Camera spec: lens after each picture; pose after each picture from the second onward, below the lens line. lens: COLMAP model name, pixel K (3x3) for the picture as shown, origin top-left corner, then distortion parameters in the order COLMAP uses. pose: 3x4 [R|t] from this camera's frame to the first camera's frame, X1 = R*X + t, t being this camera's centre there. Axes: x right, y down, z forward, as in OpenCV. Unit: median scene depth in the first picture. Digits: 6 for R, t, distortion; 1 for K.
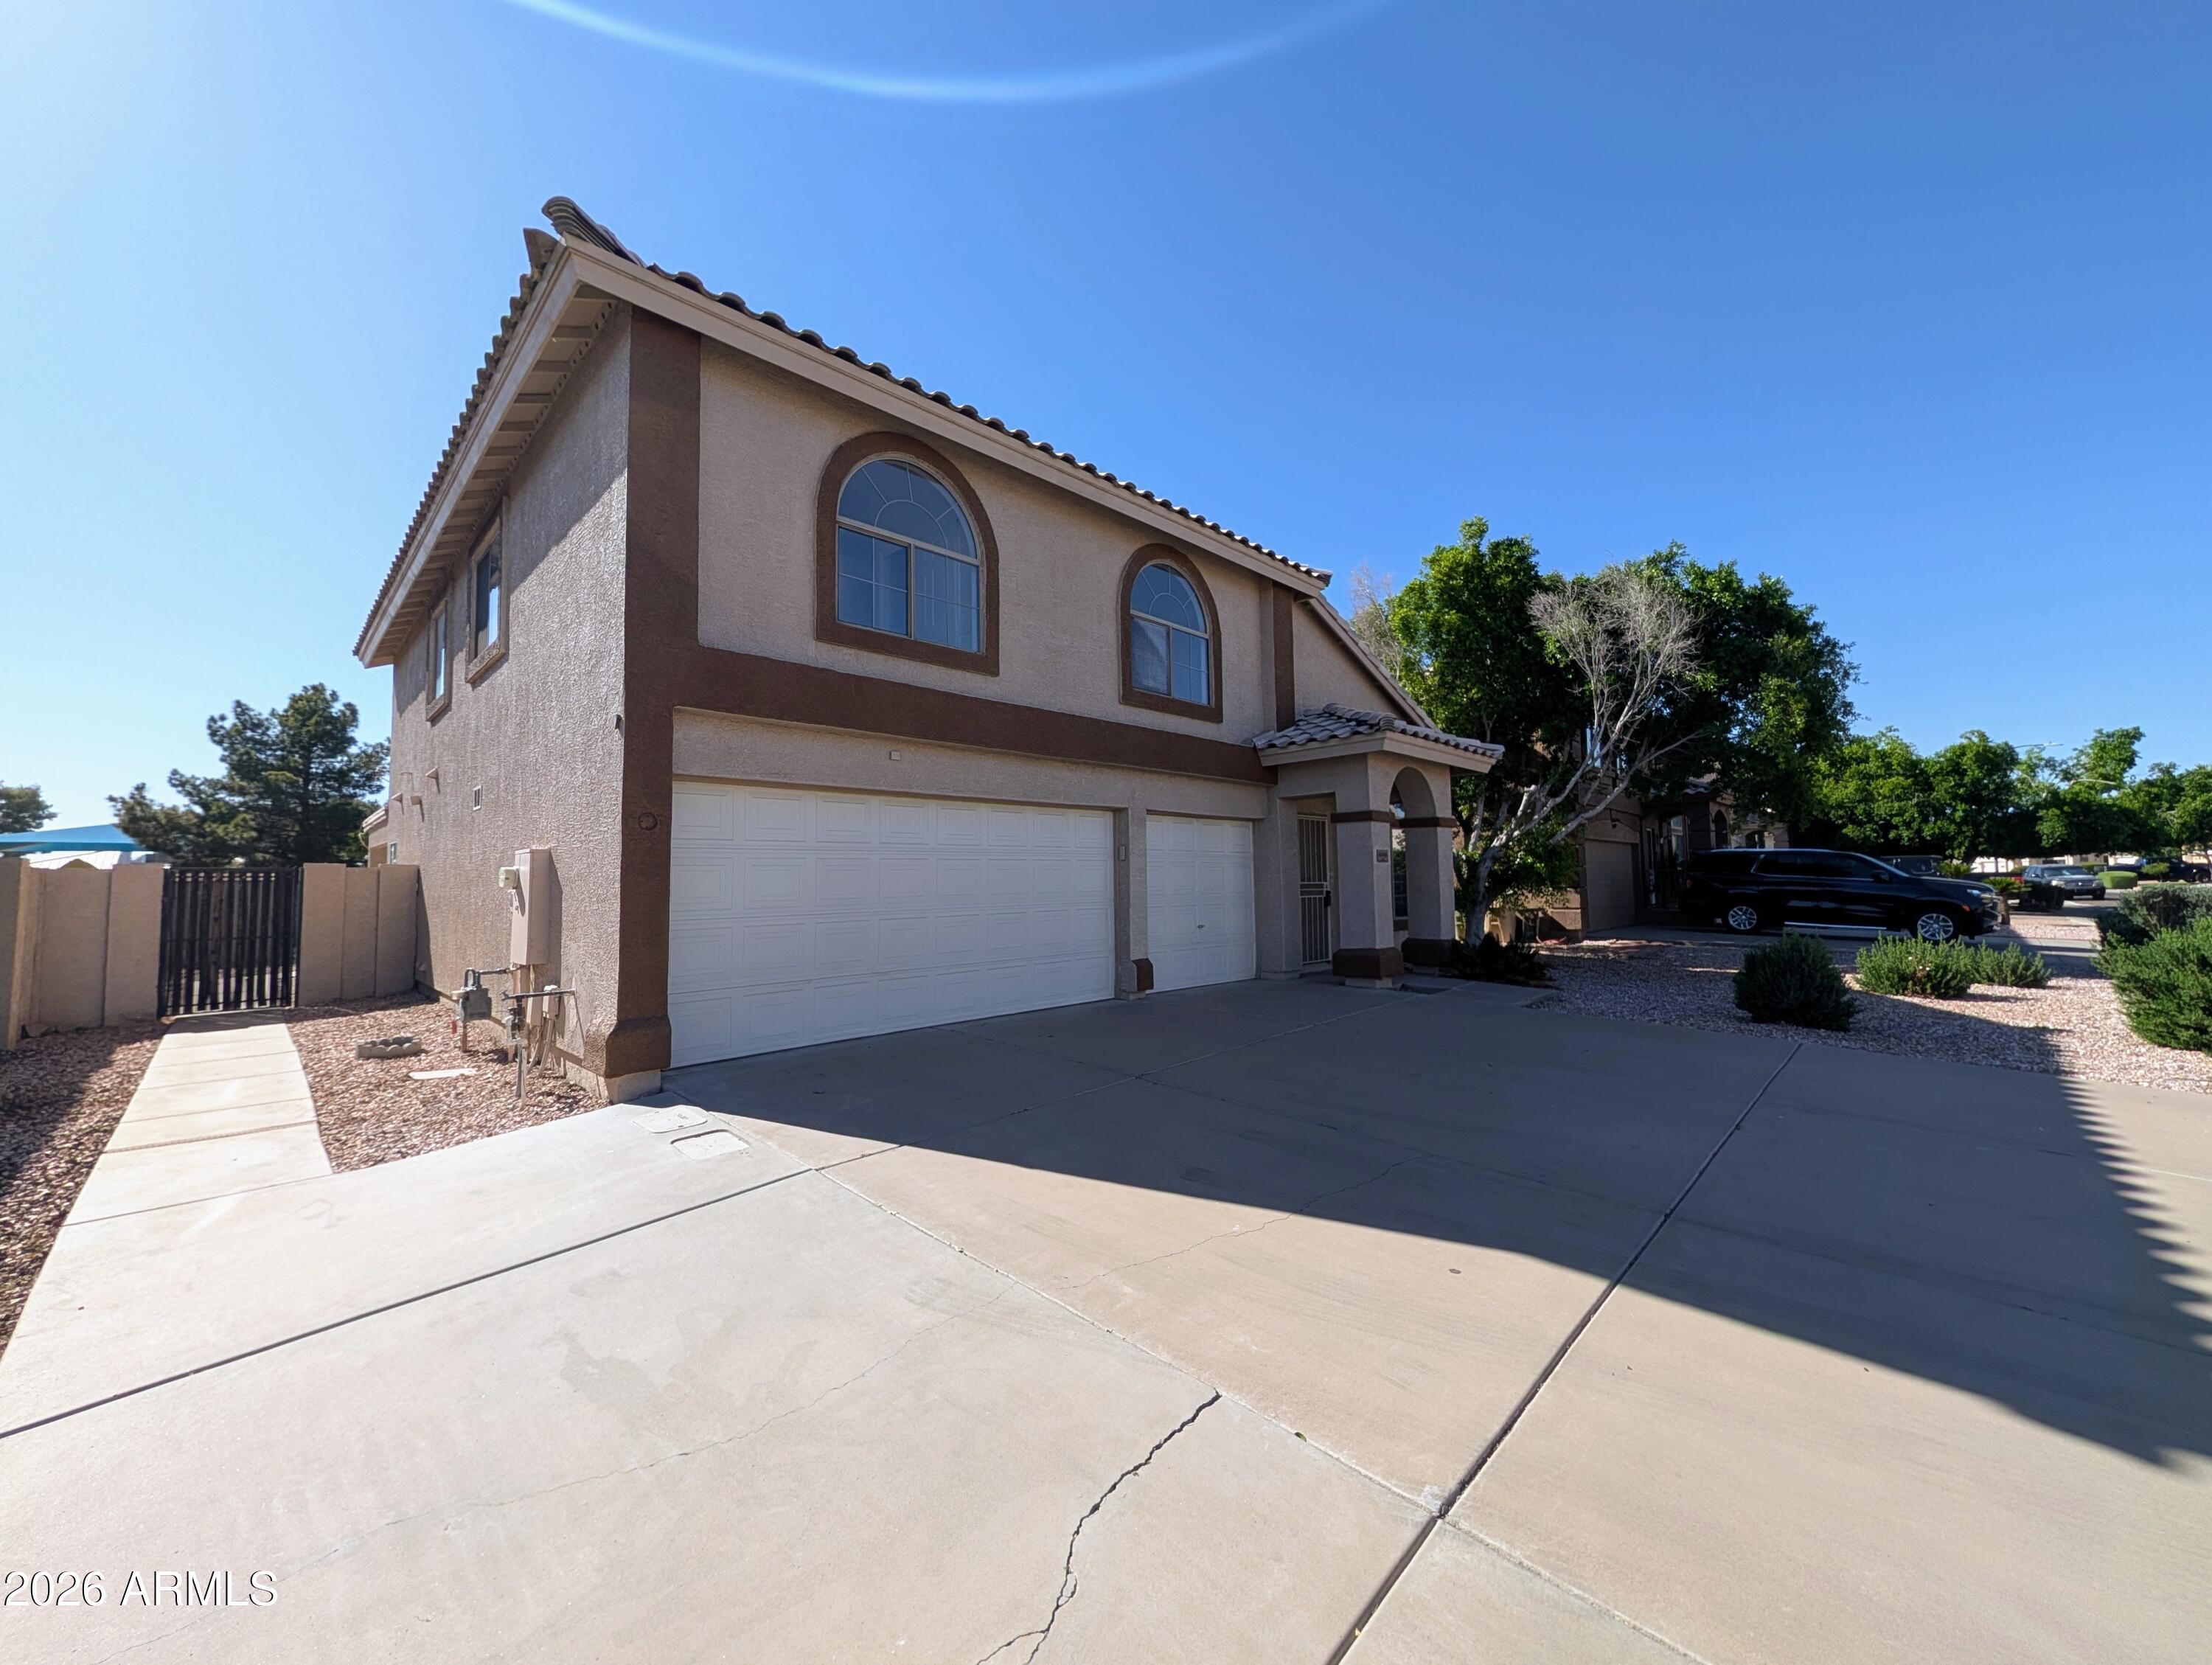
lens RADIAL K [[849.4, 0, 1123.5], [0, 849.4, 821.6], [0, 0, 1]] dist [-0.003847, -0.000257]
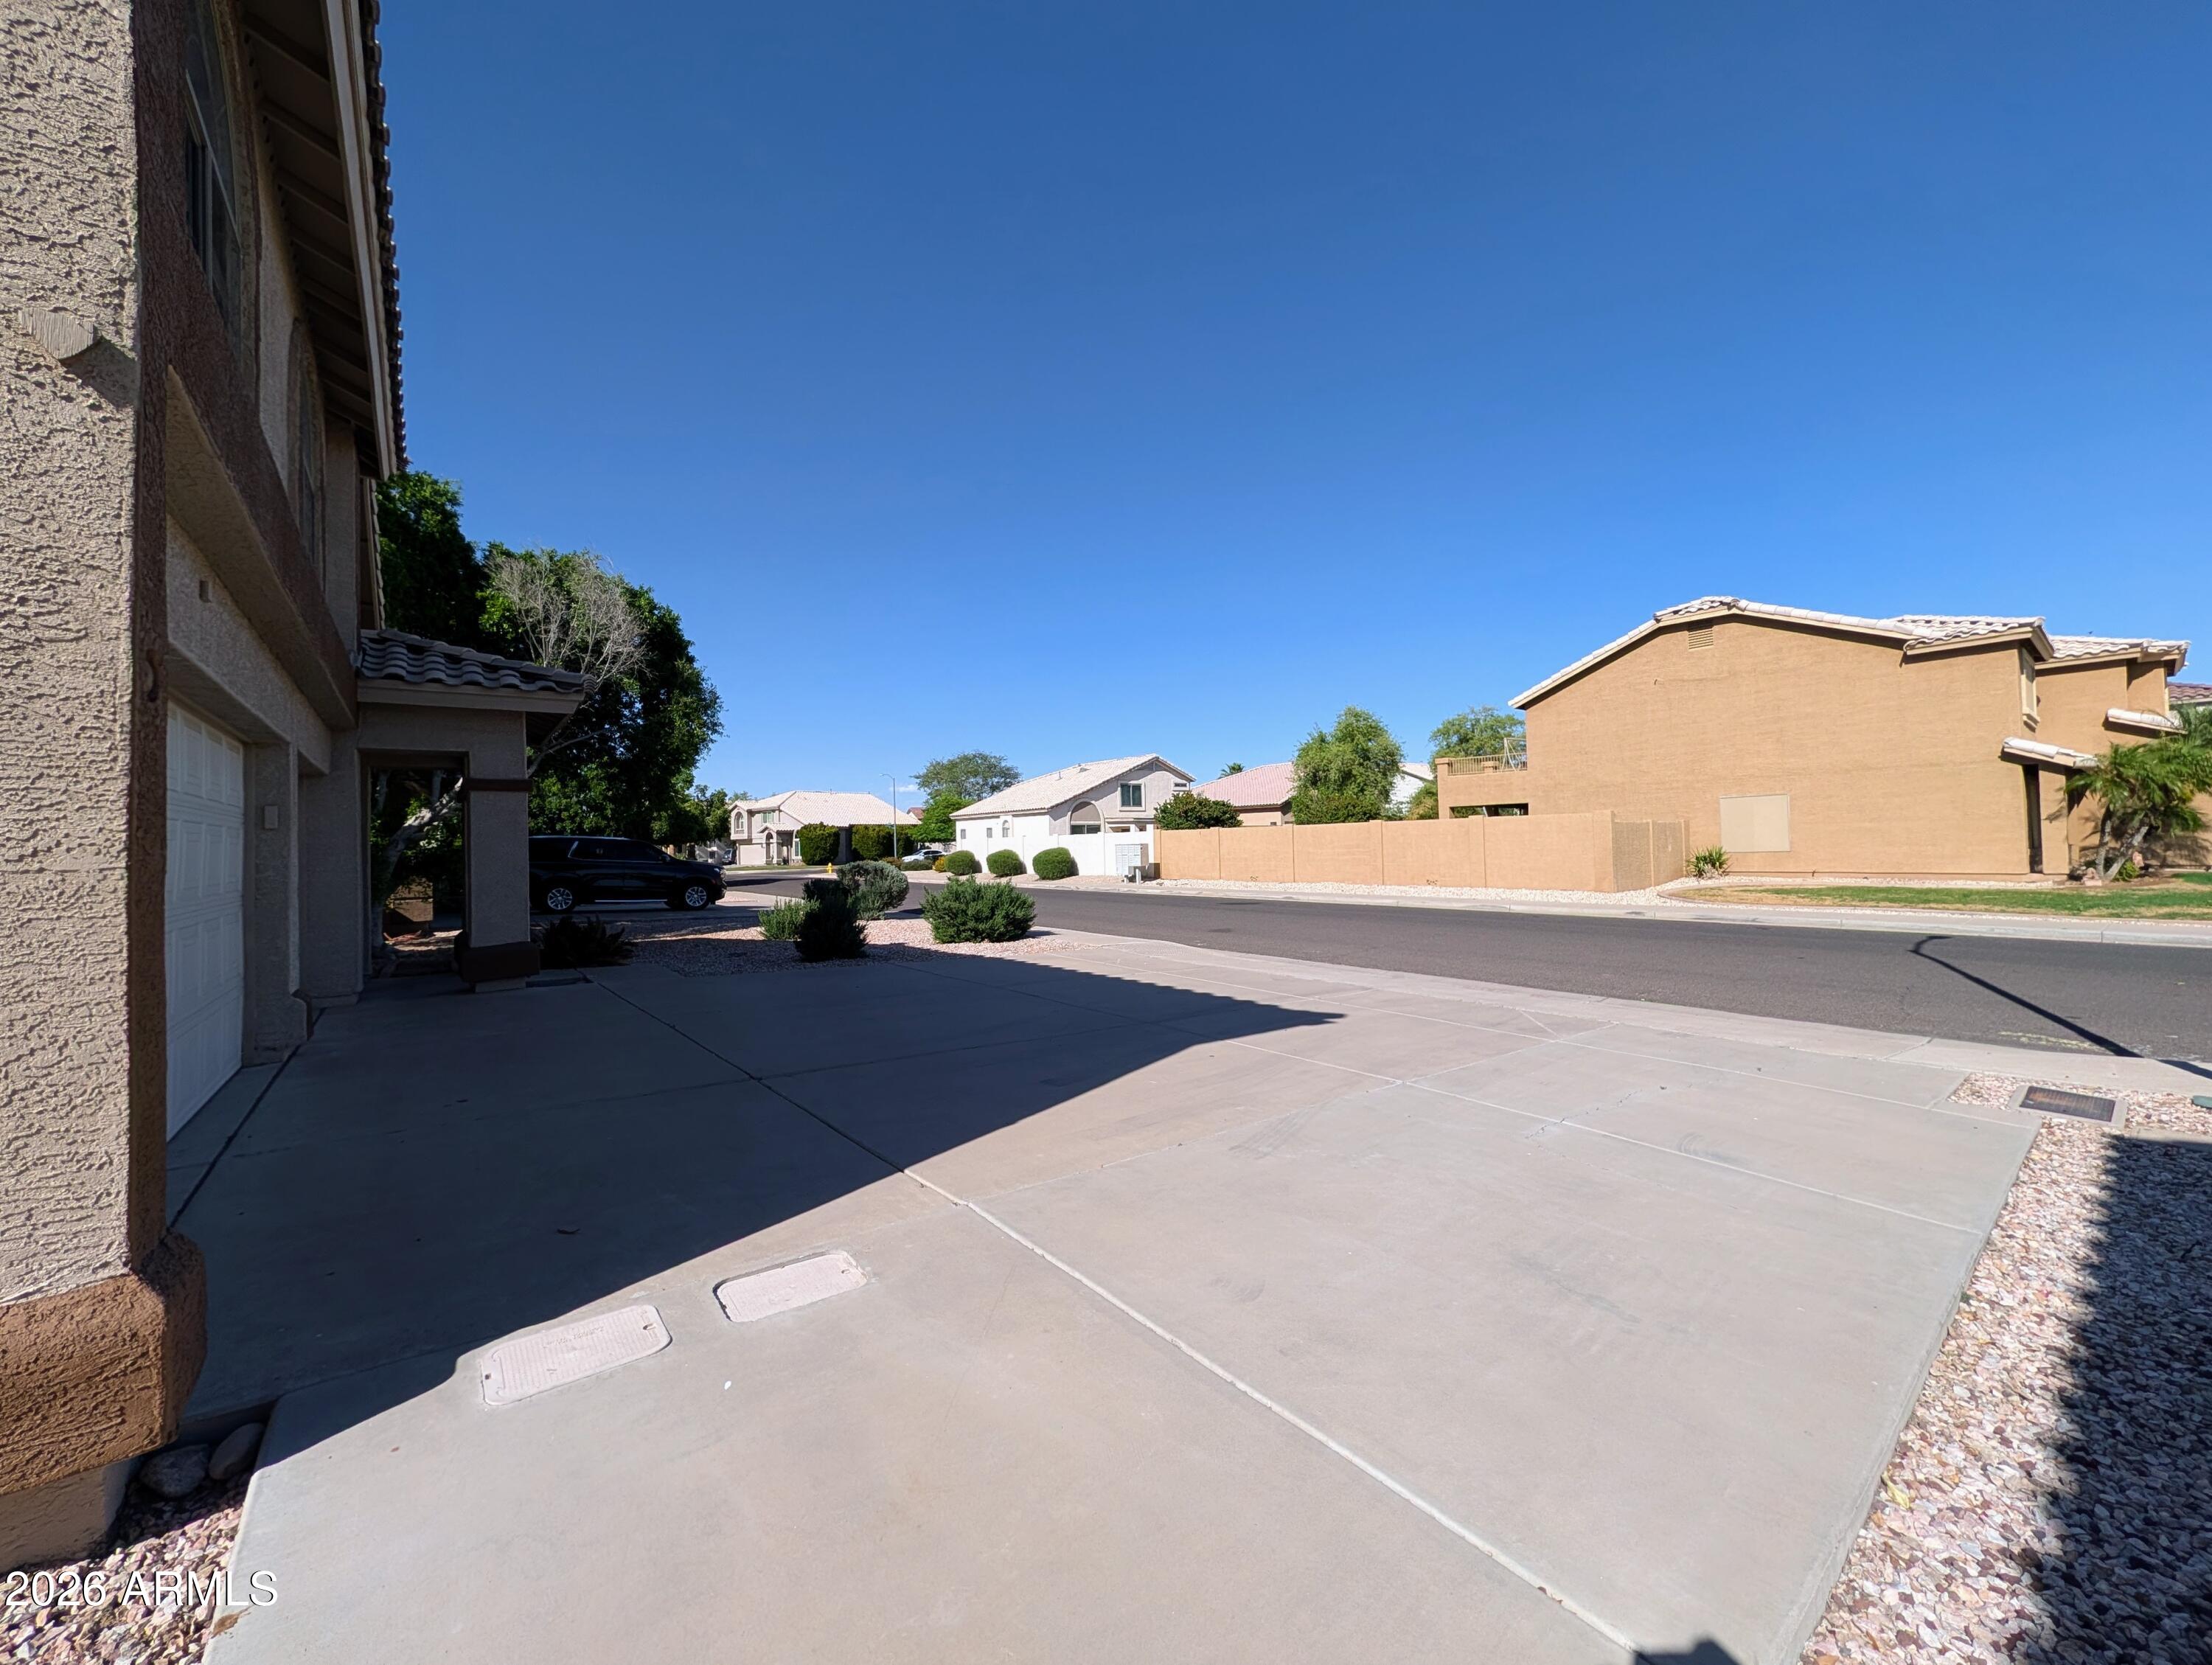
lens RADIAL K [[849.4, 0, 1104.7], [0, 849.4, 846.2], [0, 0, 1]] dist [-0.003847, -0.000257]
pose [[0.132633, 0.009643, 0.991118, -0.443475], [-0.049015, 0.998793, -0.003159, 0.027635], [-0.989953, -0.048161, 0.132945, 0.303732]]
